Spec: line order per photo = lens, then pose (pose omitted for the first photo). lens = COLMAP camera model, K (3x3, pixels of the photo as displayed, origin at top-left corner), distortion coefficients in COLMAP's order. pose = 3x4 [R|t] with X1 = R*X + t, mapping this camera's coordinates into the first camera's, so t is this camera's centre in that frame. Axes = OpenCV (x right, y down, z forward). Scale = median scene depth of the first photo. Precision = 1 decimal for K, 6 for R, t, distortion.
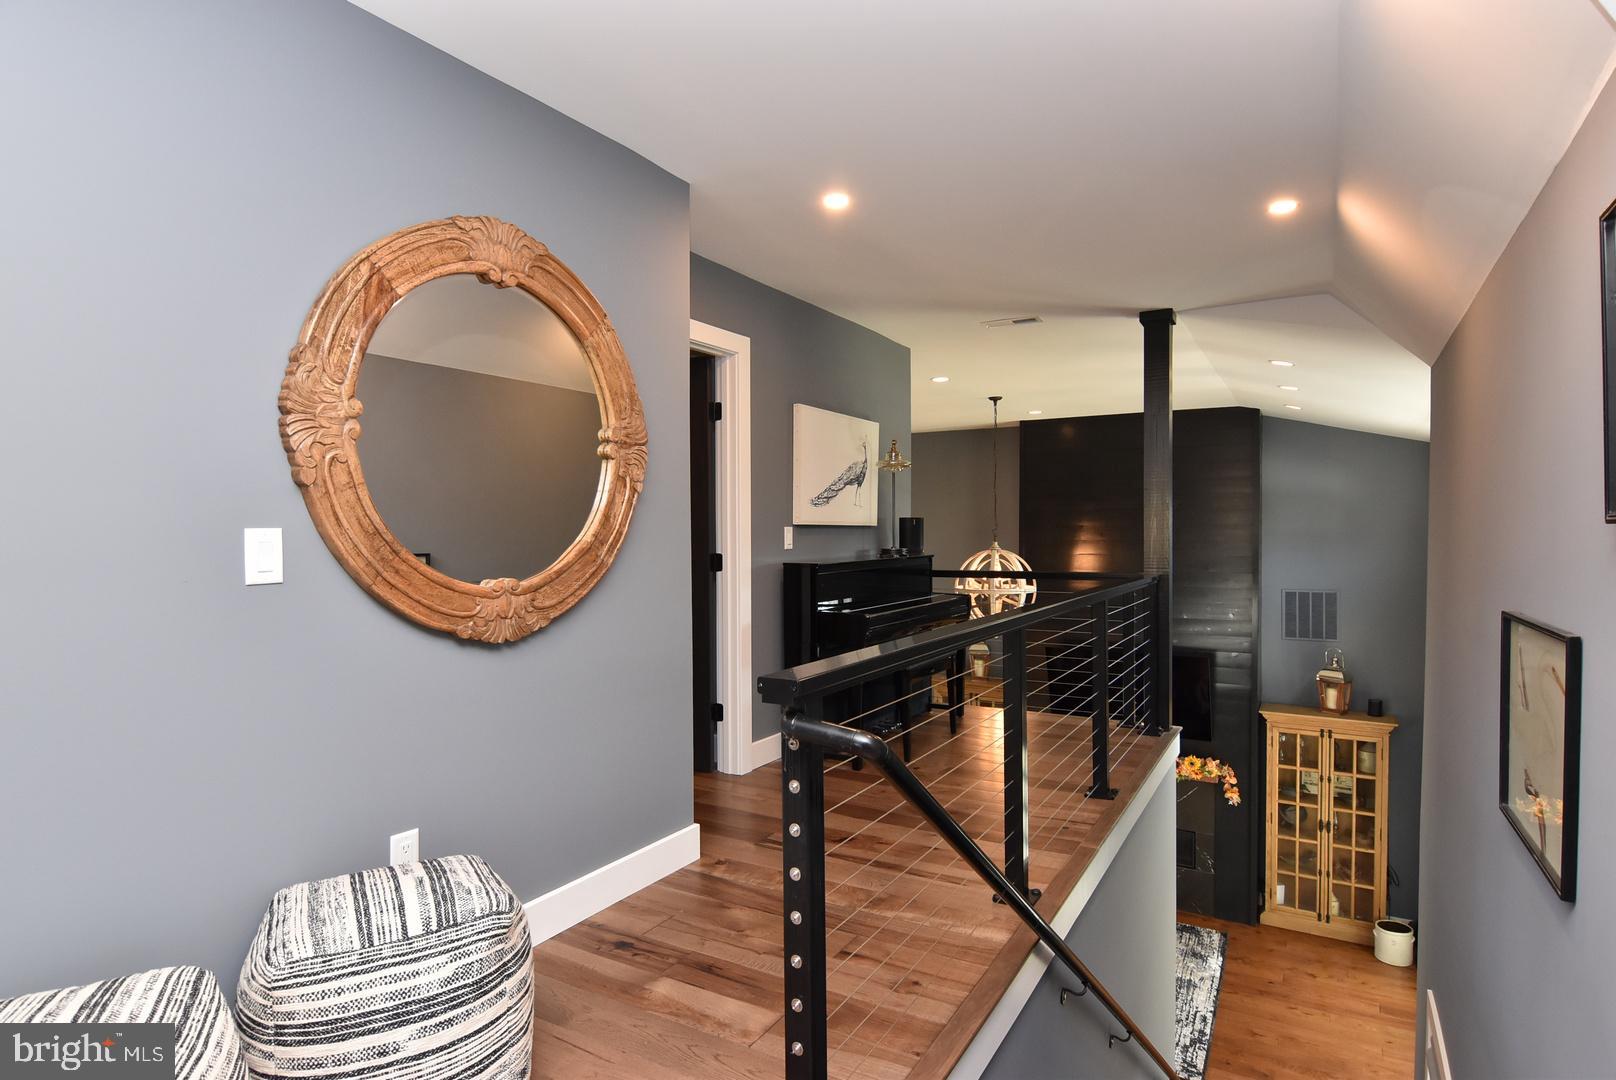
lens RADIAL K [[856.9, 0, 808.0], [0, 856.9, 543.6], [0, 0, 1]] dist [0.000107, -0.016790]
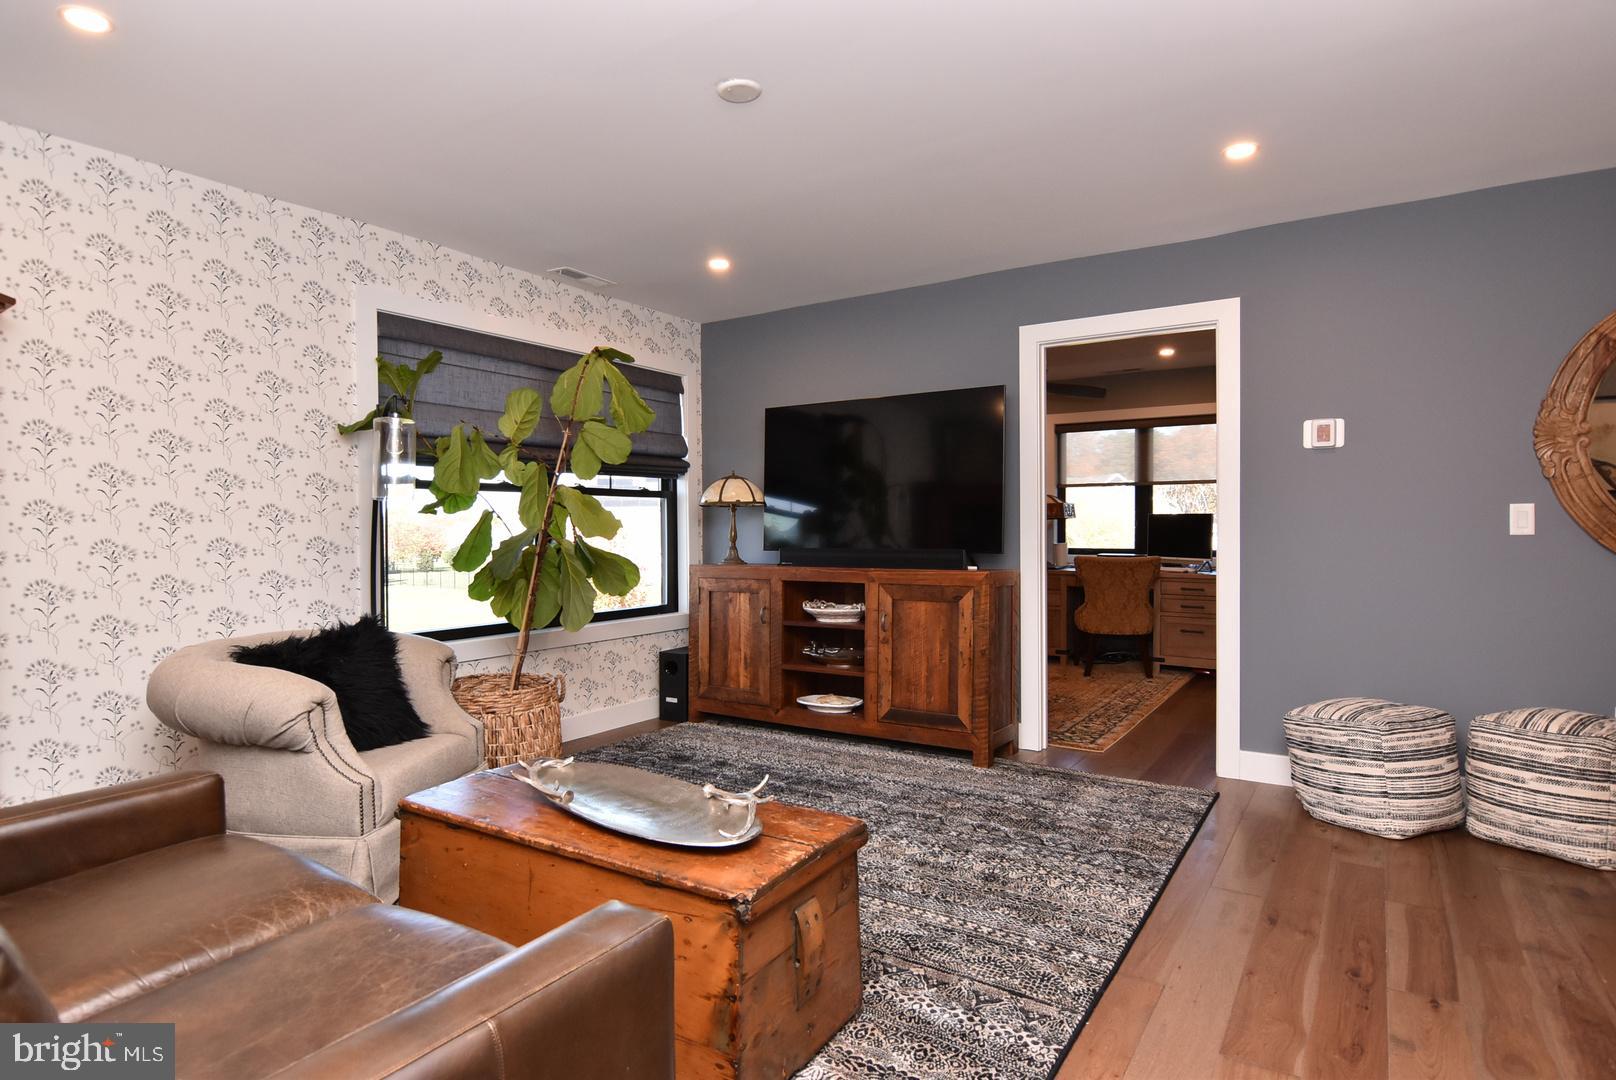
lens RADIAL K [[856.9, 0, 810.5], [0, 856.9, 534.9], [0, 0, 1]] dist [0.000107, -0.016790]
pose [[-0.040872, 0.014733, -0.999056, 1.188808], [-0.012509, 0.999805, 0.015256, 0.038517], [0.999086, 0.013121, -0.040680, -0.407376]]
